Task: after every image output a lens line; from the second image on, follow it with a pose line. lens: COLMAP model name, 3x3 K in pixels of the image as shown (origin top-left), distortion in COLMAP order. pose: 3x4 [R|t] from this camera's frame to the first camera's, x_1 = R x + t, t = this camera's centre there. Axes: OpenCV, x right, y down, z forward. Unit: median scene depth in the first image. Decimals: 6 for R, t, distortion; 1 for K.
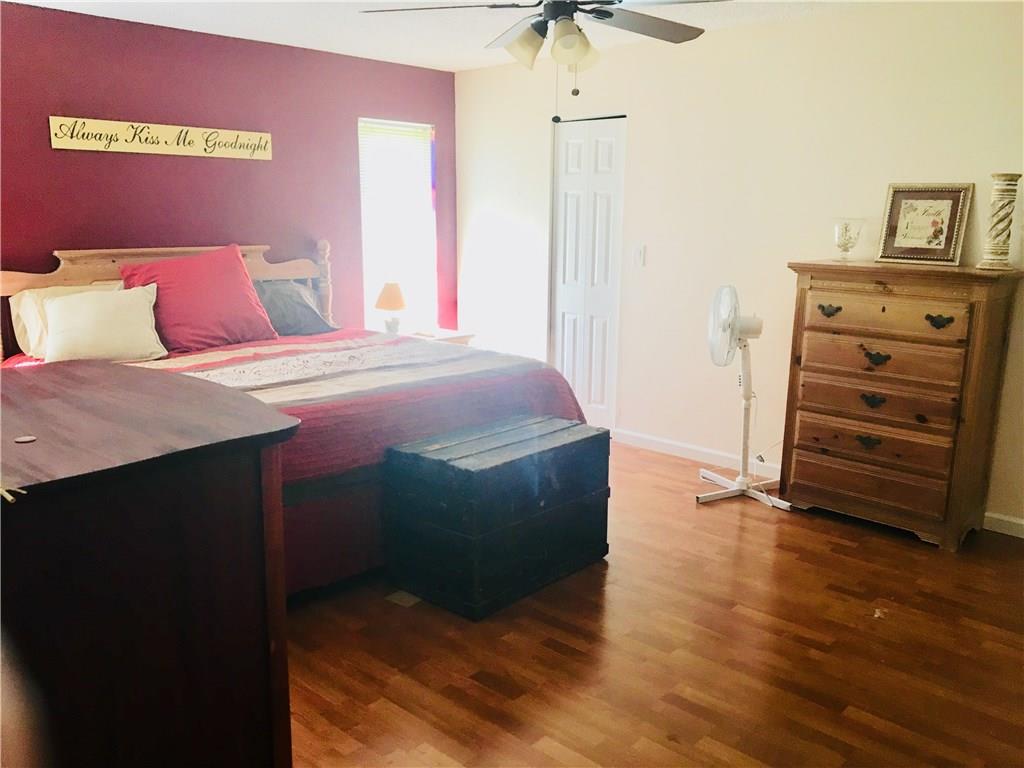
lens RADIAL K [[864.5, 0, 512.2], [0, 864.5, 384.7], [0, 0, 1]] dist [0.040946, -0.055501]
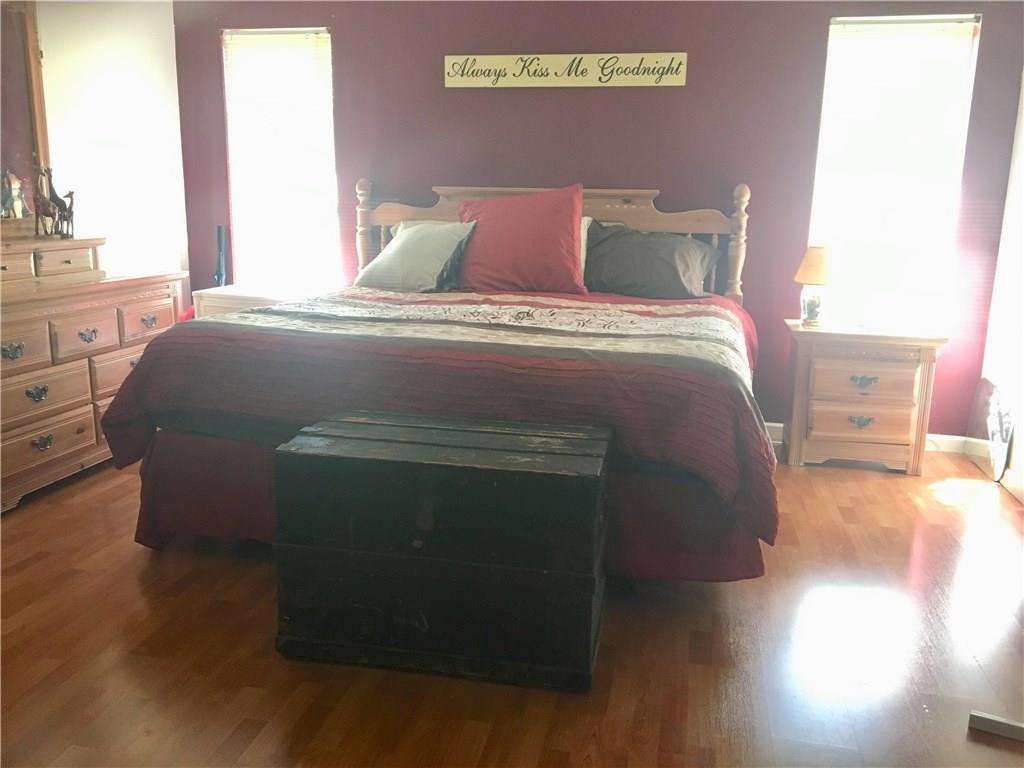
lens RADIAL K [[864.5, 0, 514.0], [0, 864.5, 386.9], [0, 0, 1]] dist [0.040946, -0.055501]
pose [[0.523364, 0.186400, -0.831472, 0.408830], [-0.182635, 0.977642, 0.104210, -0.039487], [0.832307, 0.097316, 0.545706, 0.485369]]
